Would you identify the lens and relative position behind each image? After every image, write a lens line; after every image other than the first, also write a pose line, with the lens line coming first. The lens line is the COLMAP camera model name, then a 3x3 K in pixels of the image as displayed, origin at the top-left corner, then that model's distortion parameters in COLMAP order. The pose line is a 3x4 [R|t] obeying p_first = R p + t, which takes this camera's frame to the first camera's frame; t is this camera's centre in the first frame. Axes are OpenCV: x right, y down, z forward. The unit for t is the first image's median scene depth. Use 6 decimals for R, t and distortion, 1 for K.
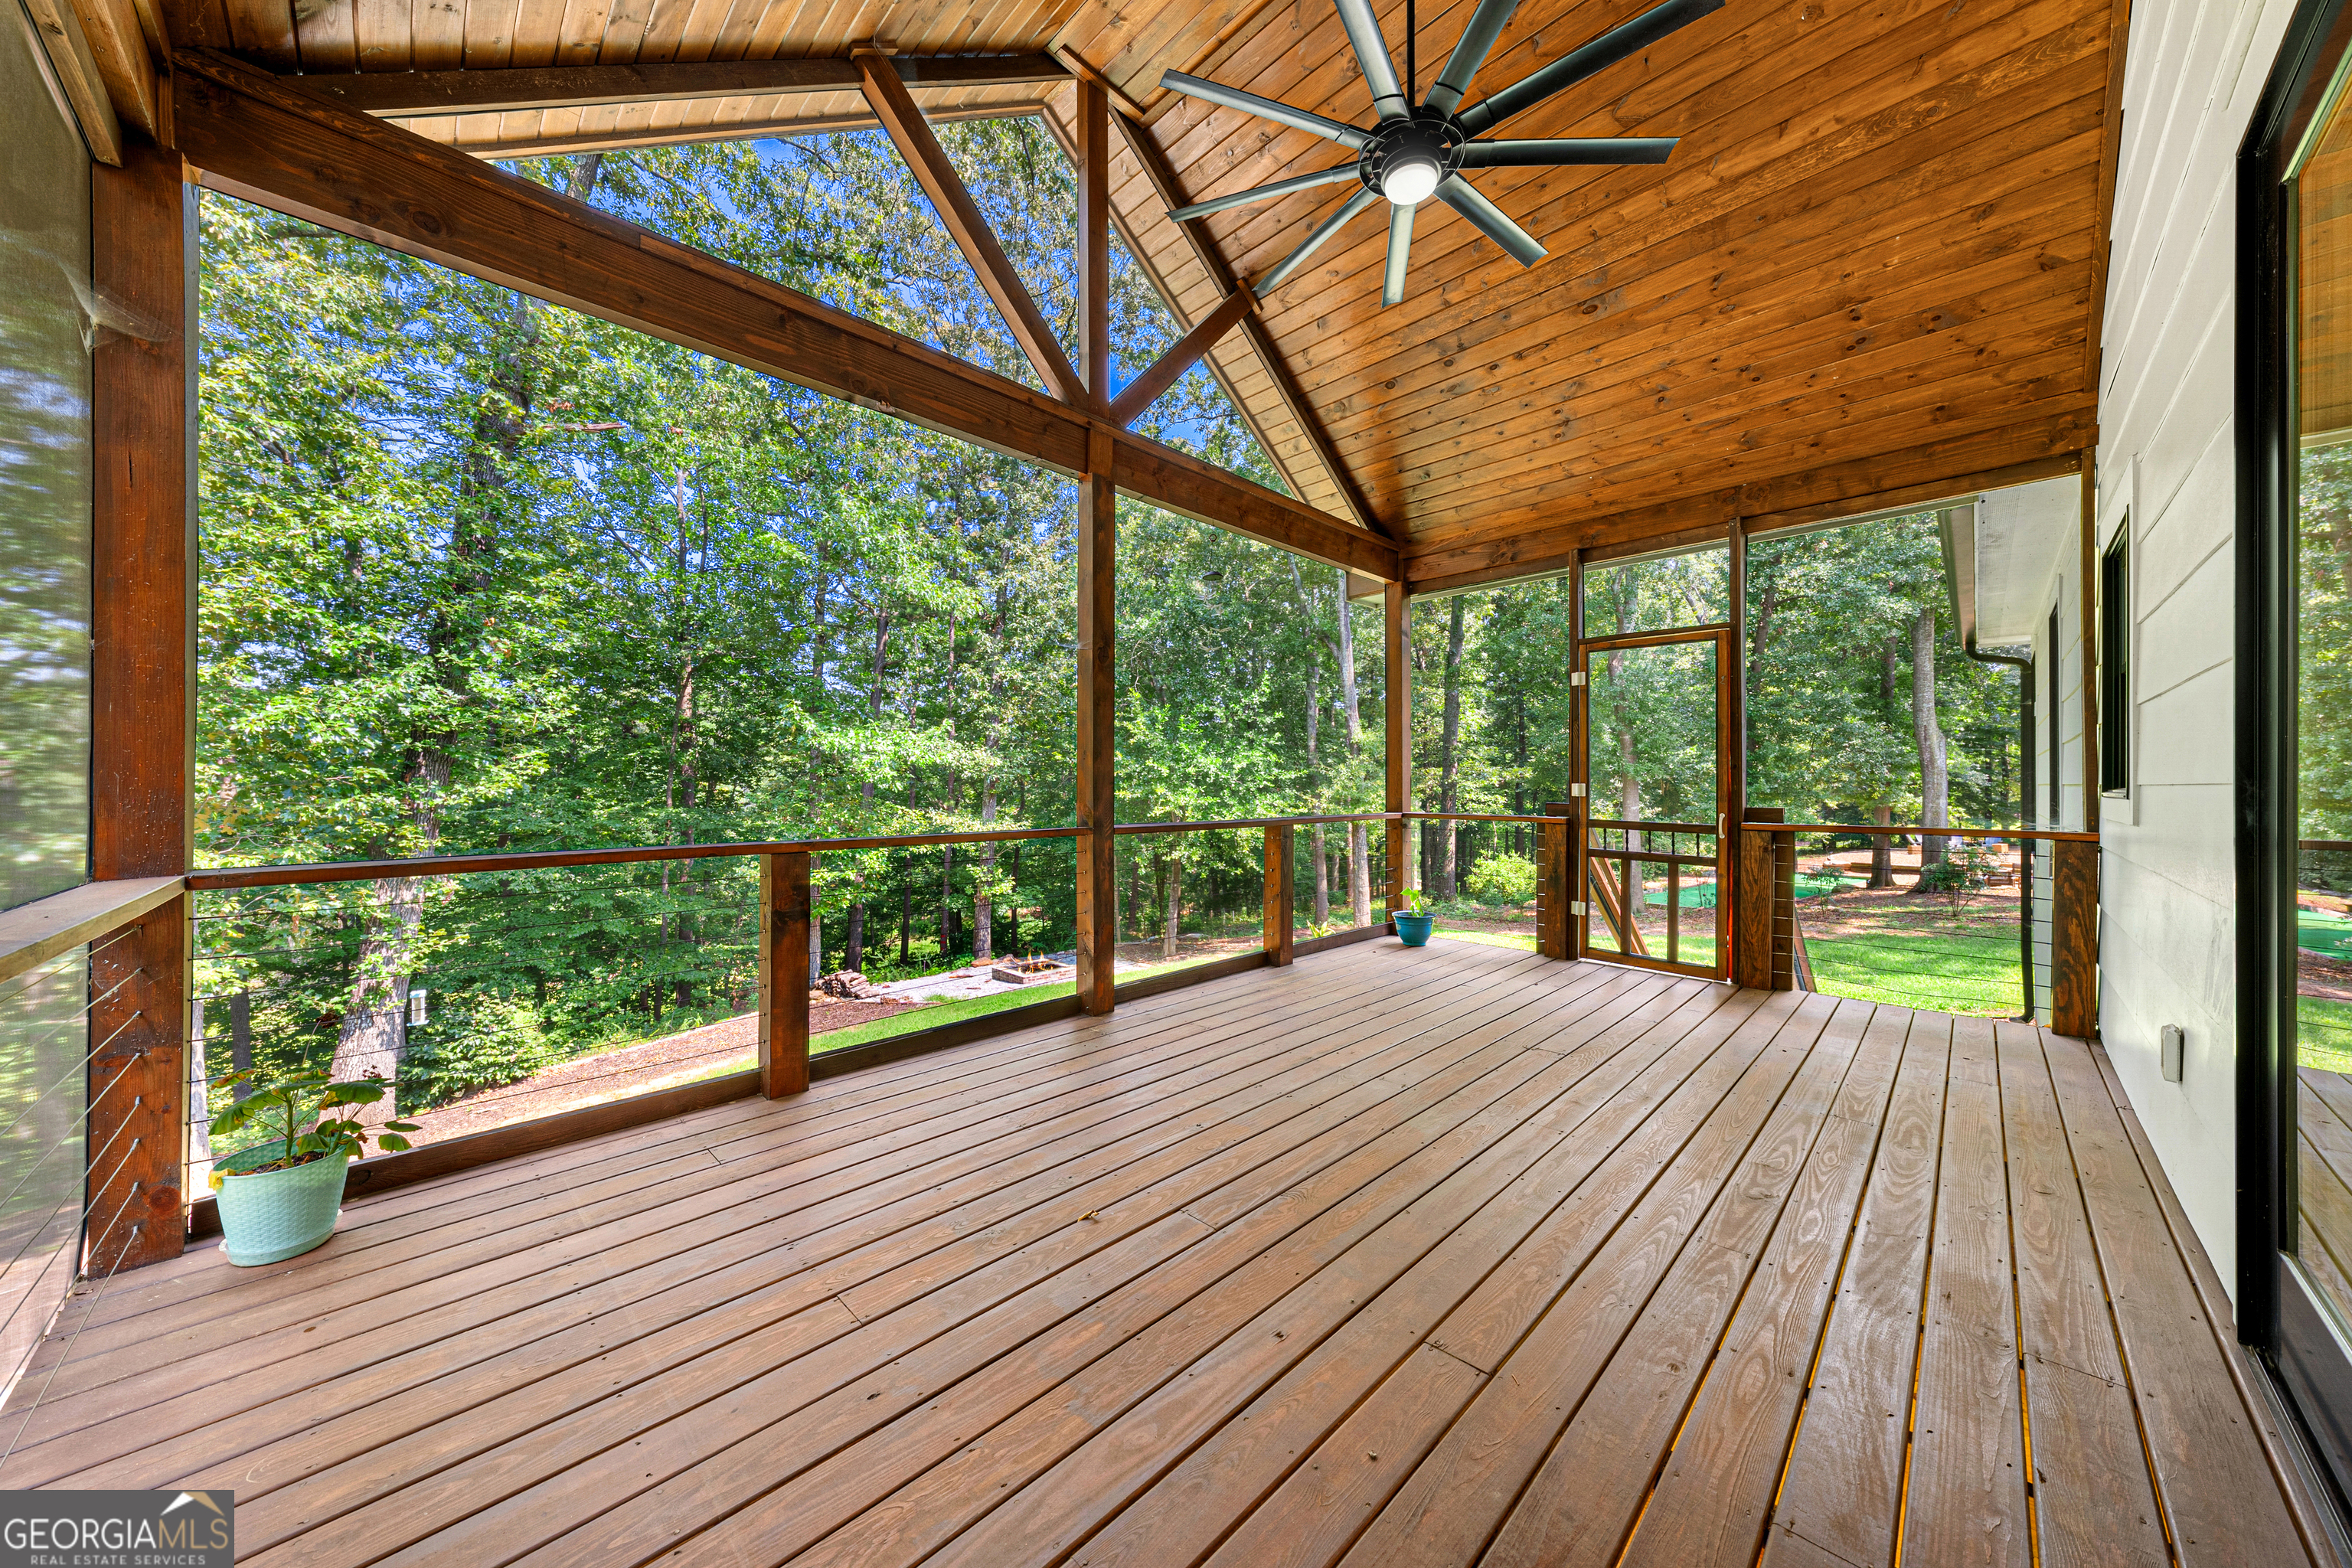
lens RADIAL K [[803.1, 0, 1178.8], [0, 803.1, 782.4], [0, 0, 1]] dist [-0.000372, -0.000042]
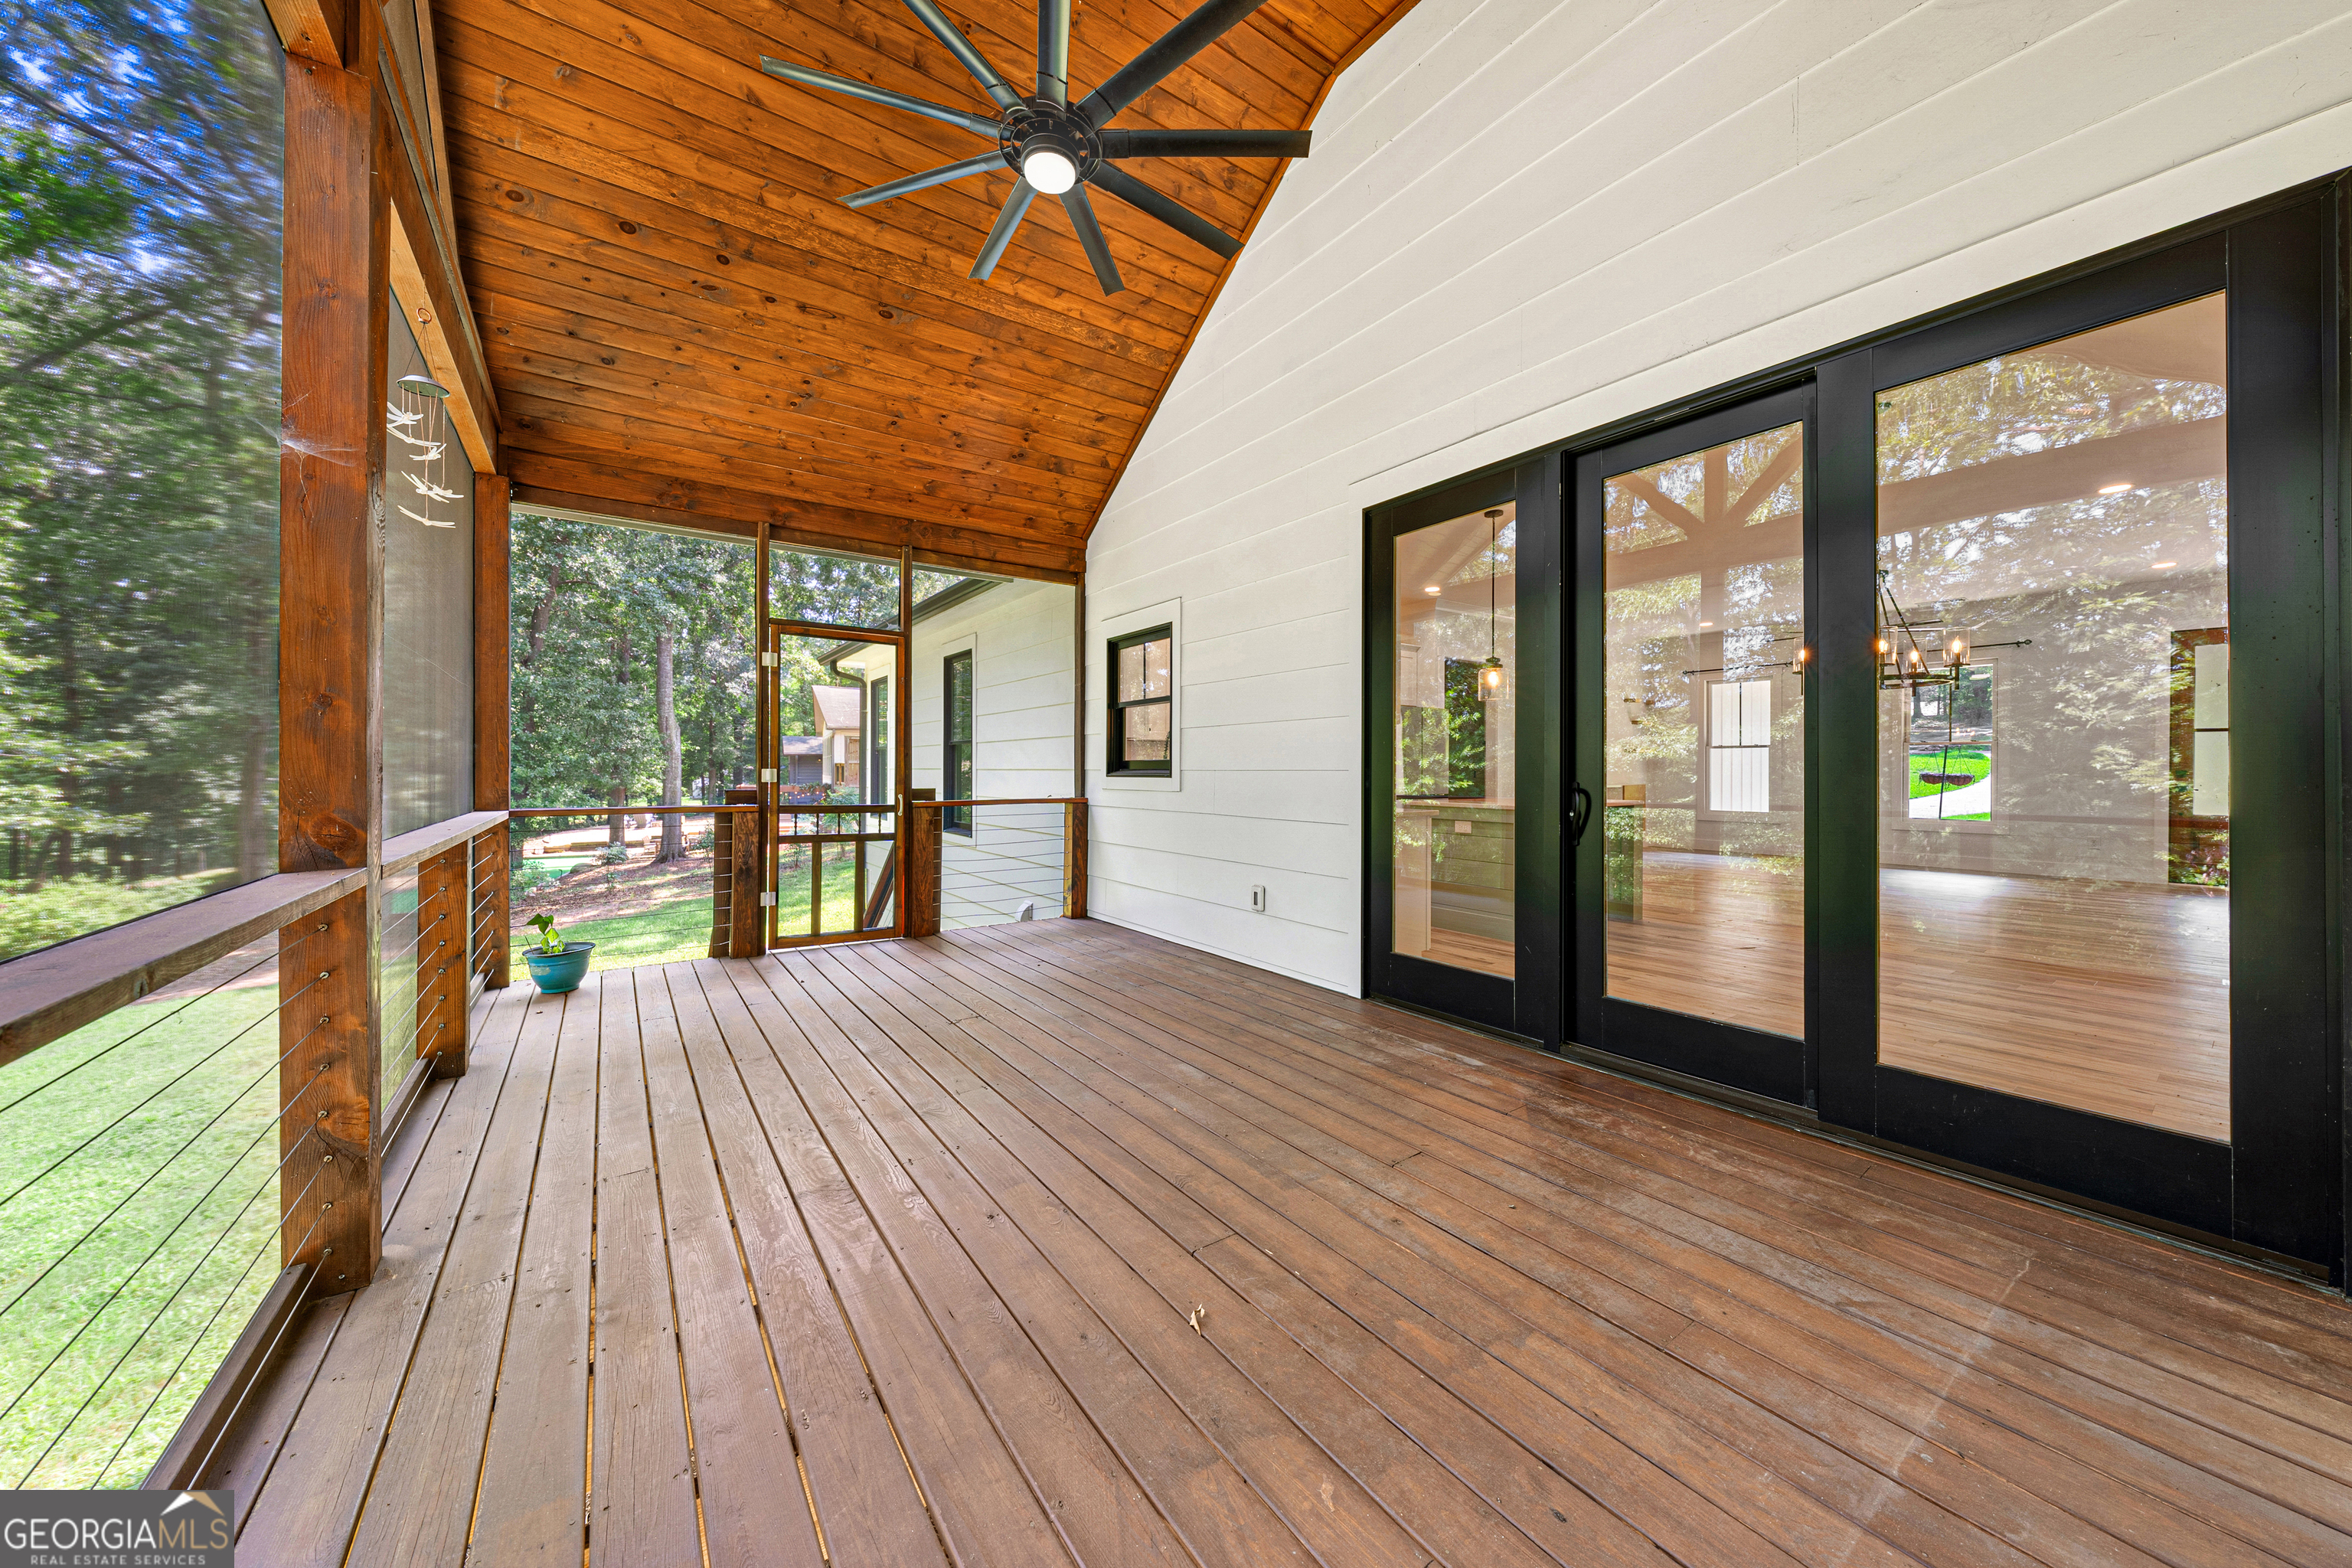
lens RADIAL K [[803.1, 0, 1178.1], [0, 803.1, 773.6], [0, 0, 1]] dist [-0.000372, -0.000042]
pose [[0.164887, -0.005221, 0.986299, -0.374014], [-0.006448, 0.999959, 0.006371, -0.001980], [-0.986291, -0.007410, 0.164847, 0.369742]]
